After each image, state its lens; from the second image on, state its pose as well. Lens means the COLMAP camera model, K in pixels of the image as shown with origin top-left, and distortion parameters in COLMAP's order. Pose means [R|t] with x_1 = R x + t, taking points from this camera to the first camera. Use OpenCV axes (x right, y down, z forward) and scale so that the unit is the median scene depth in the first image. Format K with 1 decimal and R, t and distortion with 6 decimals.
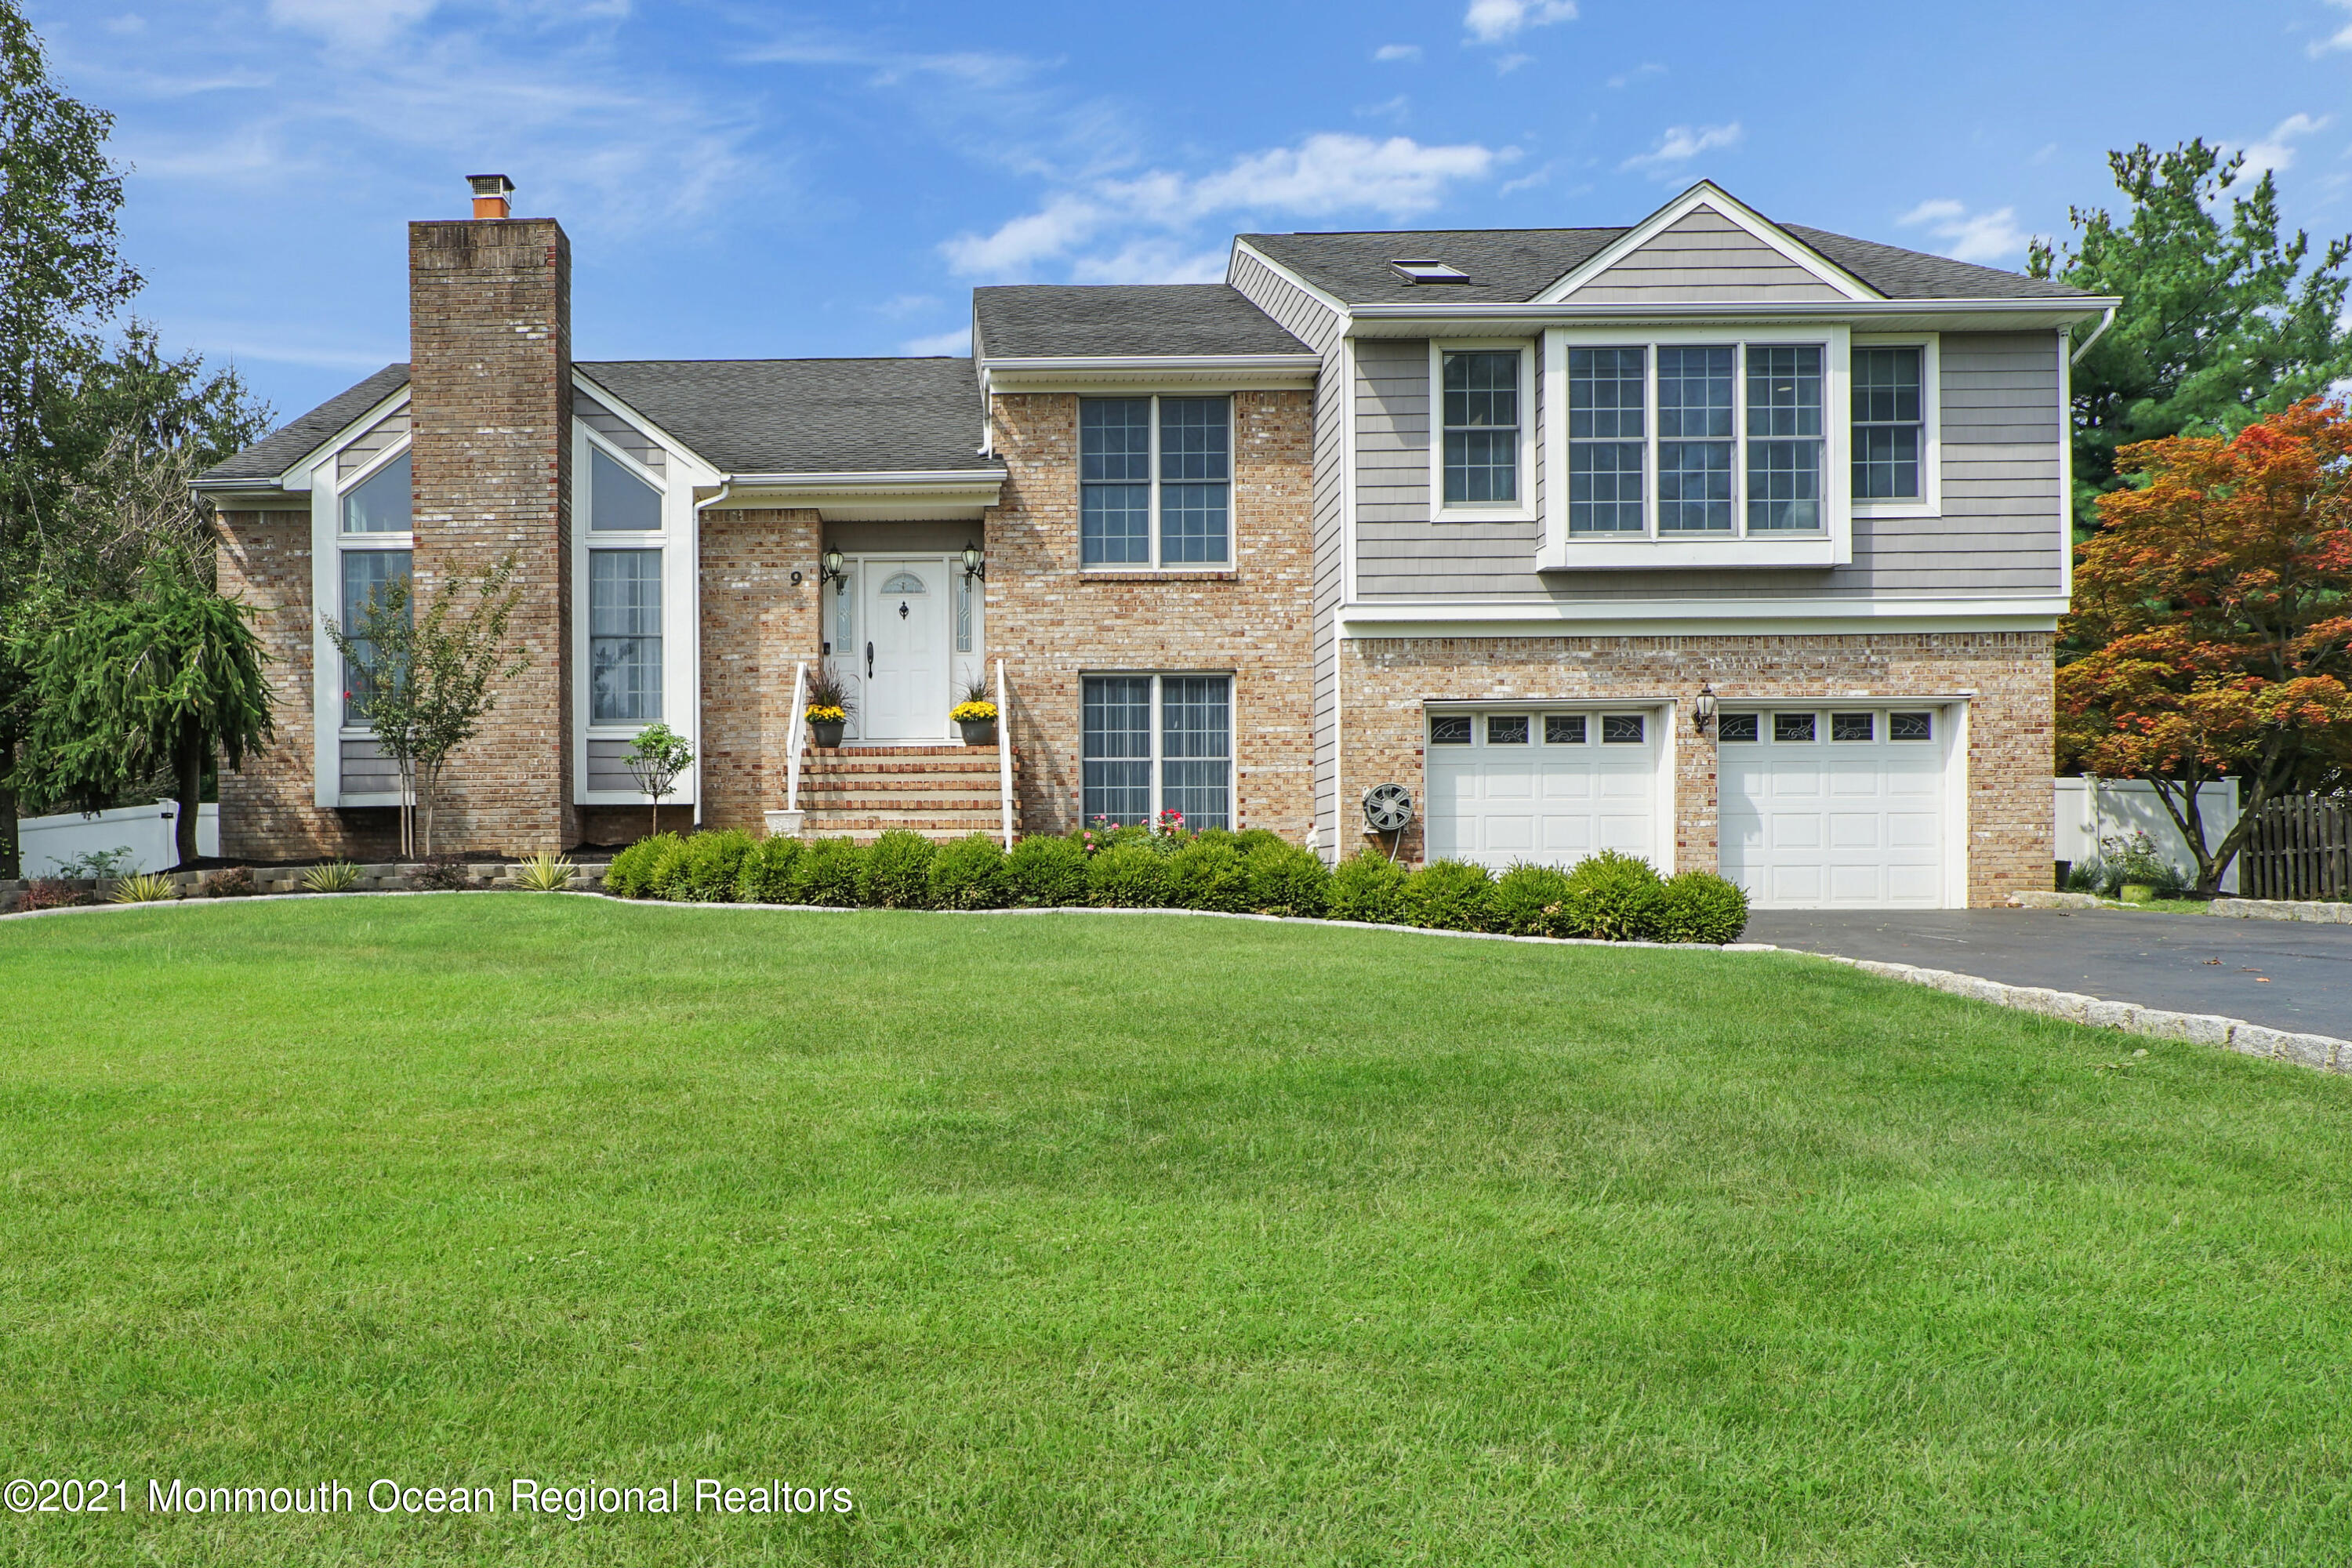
lens RADIAL K [[1701.8, 0, 927.6], [0, 1701.8, 886.1], [0, 0, 1]] dist [0.008558, 0.000532]
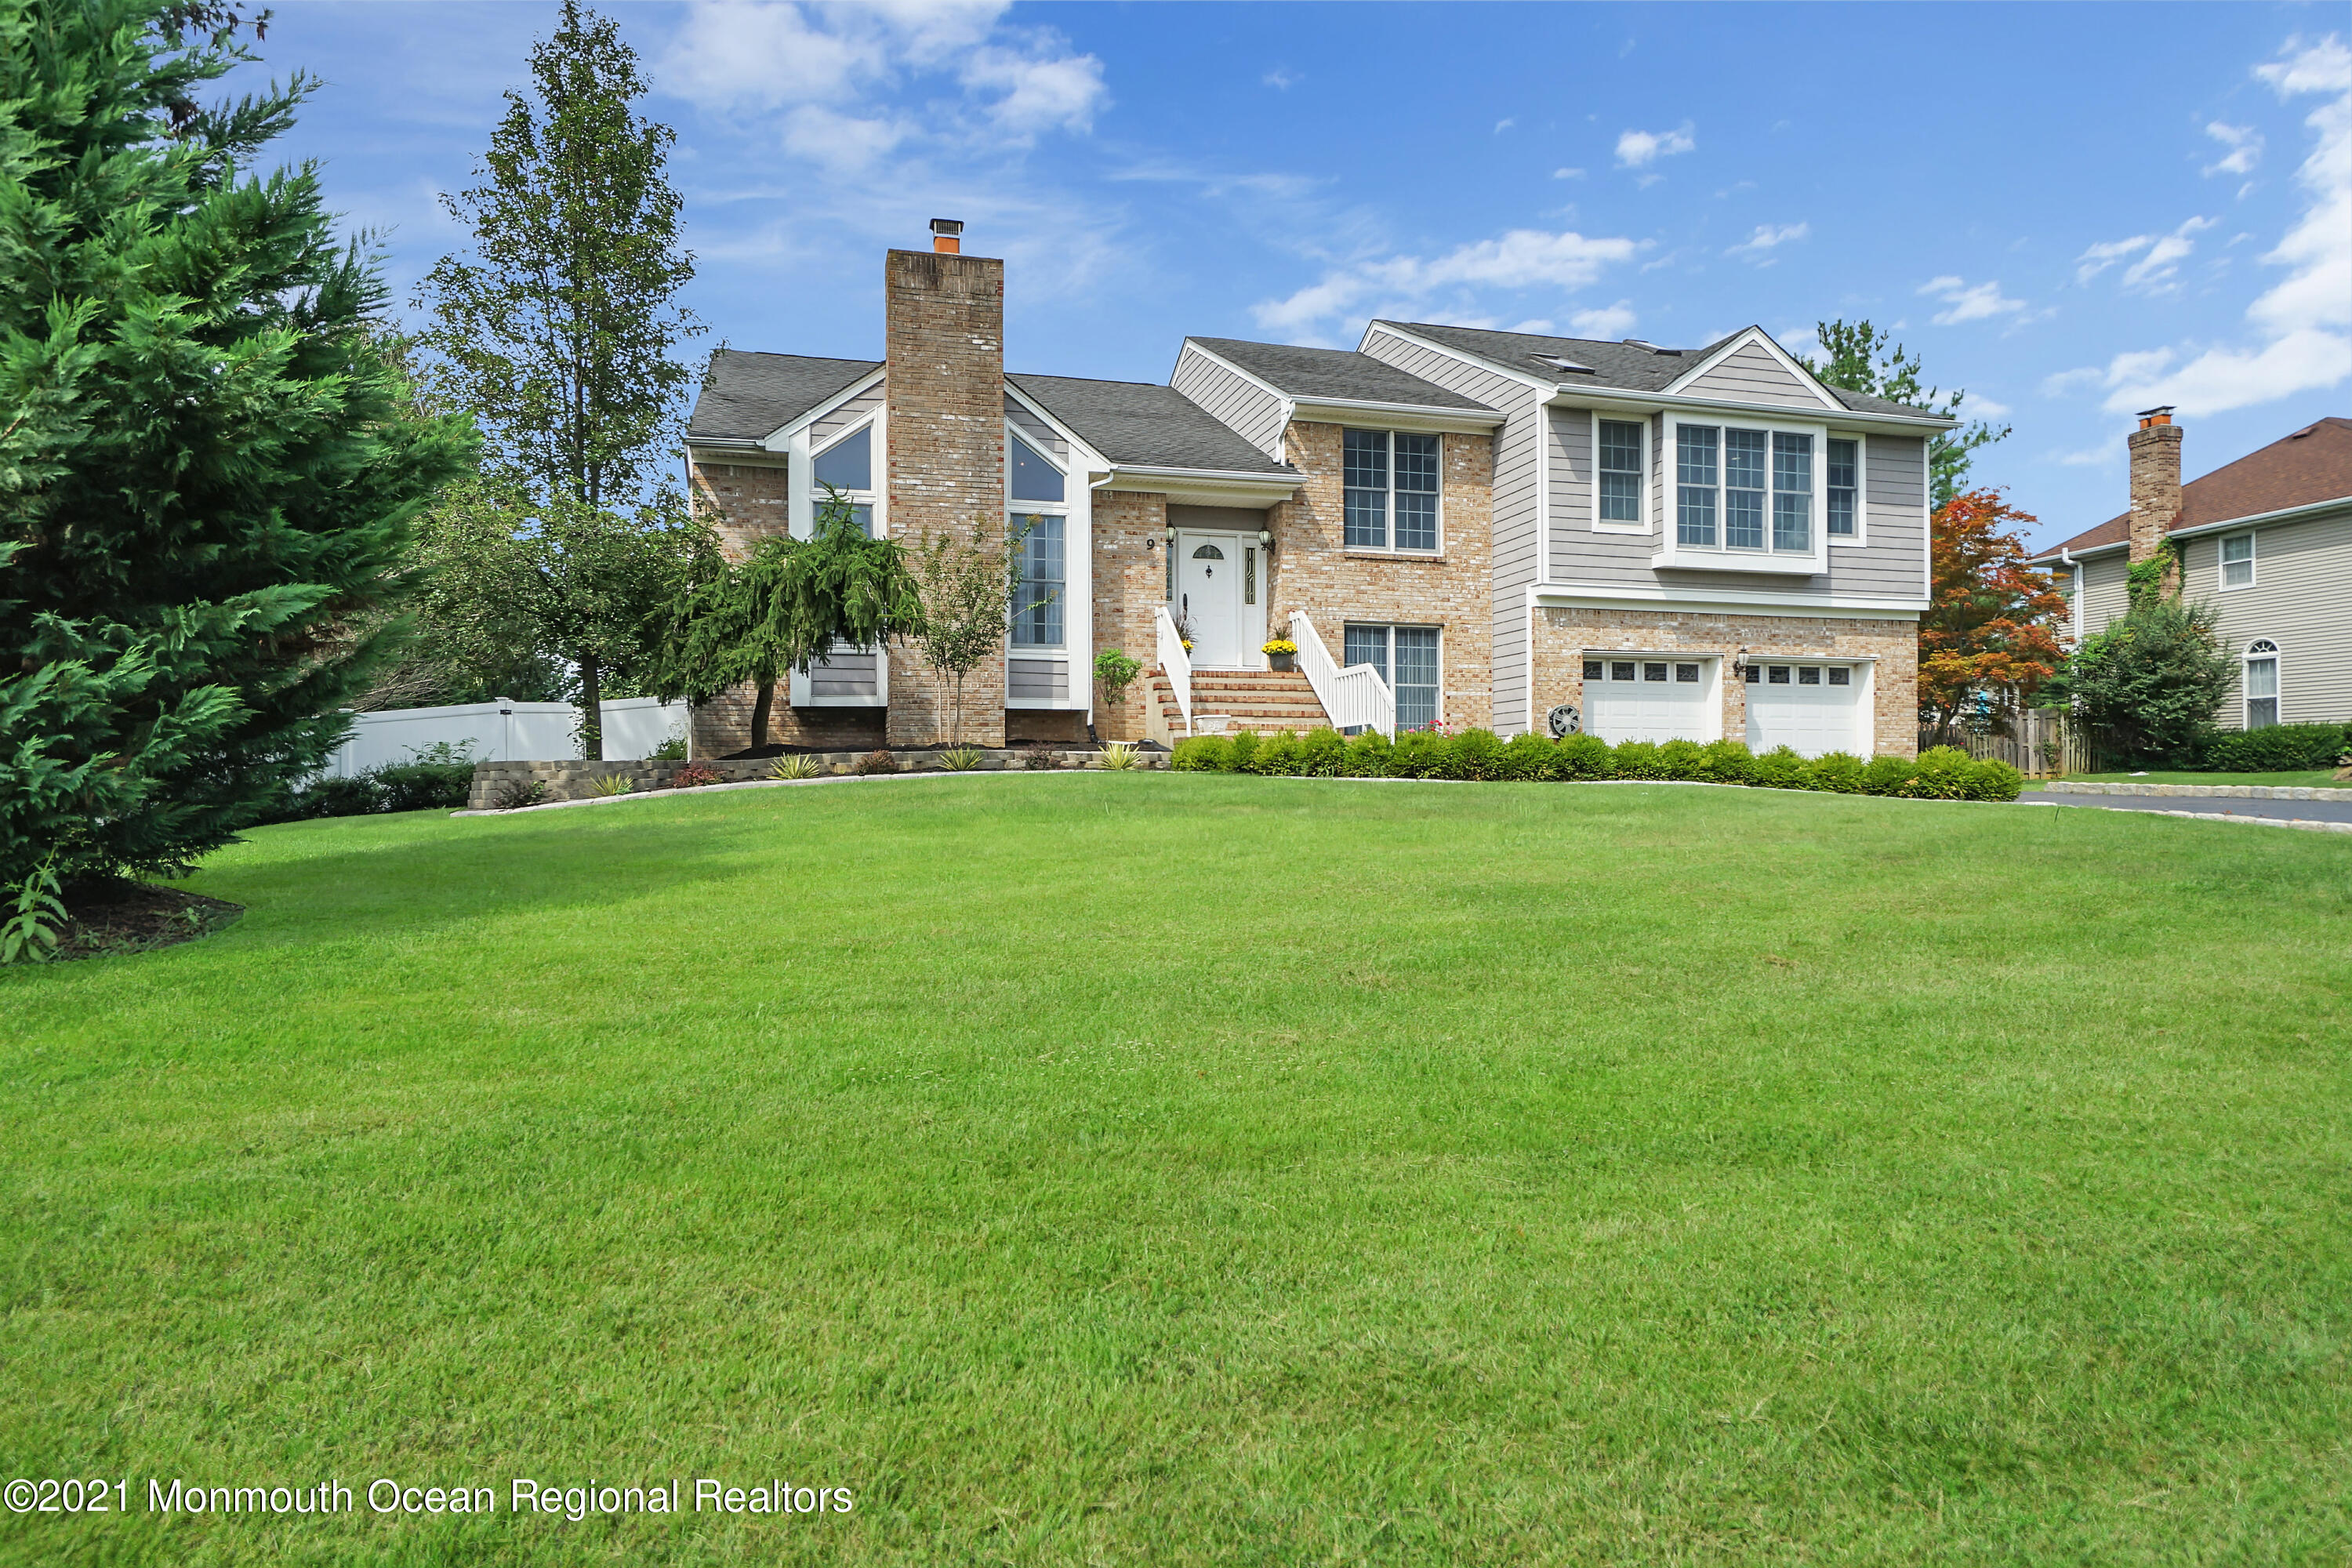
lens RADIAL K [[1298.0, 0, 1176.3], [0, 1298.0, 781.5], [0, 0, 1]] dist [0.003481, 0.000836]
pose [[0.957685, 0.003674, 0.287795, -0.372821], [-0.003299, 0.999993, -0.001788, 0.009800], [-0.287800, 0.000763, 0.957690, 0.007883]]
